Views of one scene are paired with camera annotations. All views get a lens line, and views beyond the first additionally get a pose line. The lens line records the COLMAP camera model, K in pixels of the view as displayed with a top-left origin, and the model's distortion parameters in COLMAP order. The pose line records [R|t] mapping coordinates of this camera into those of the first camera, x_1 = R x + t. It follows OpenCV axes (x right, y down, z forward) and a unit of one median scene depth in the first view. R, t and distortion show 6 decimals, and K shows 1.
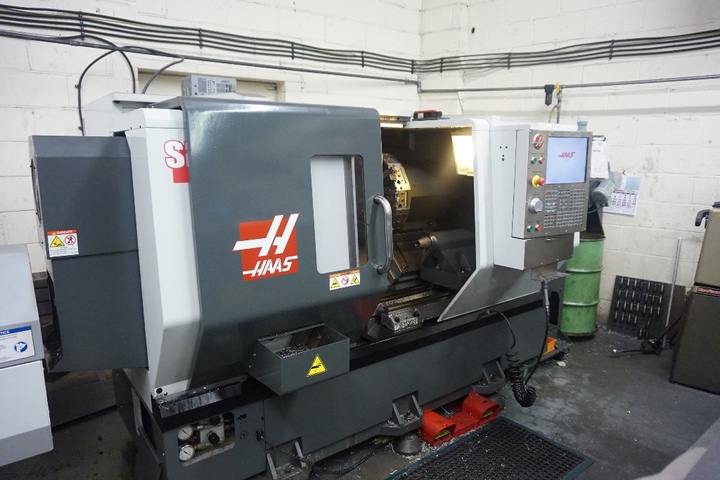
lens RADIAL K [[480.1, 0, 360.4], [0, 480.1, 240.1], [0, 0, 1]] dist [-0.008824, -0.002168]
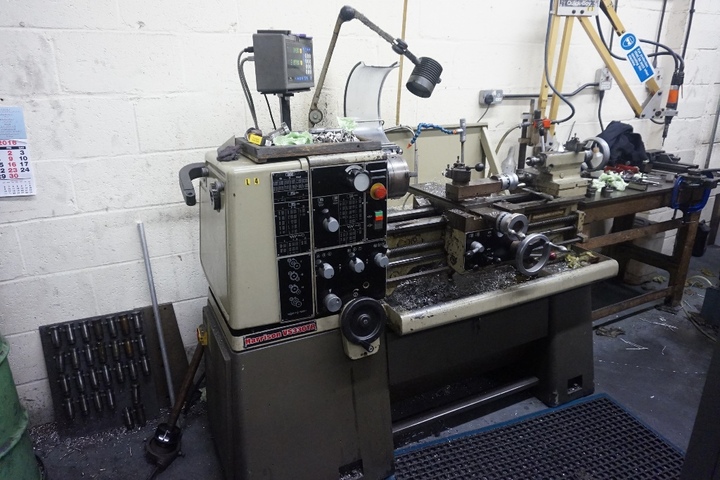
lens RADIAL K [[480.1, 0, 359.3], [0, 480.1, 239.4], [0, 0, 1]] dist [-0.008824, -0.002168]
pose [[0.377366, -0.310380, 0.872502, 0.290890], [0.176020, 0.949026, 0.261472, -0.077178], [-0.909182, 0.054907, 0.412763, 0.553882]]
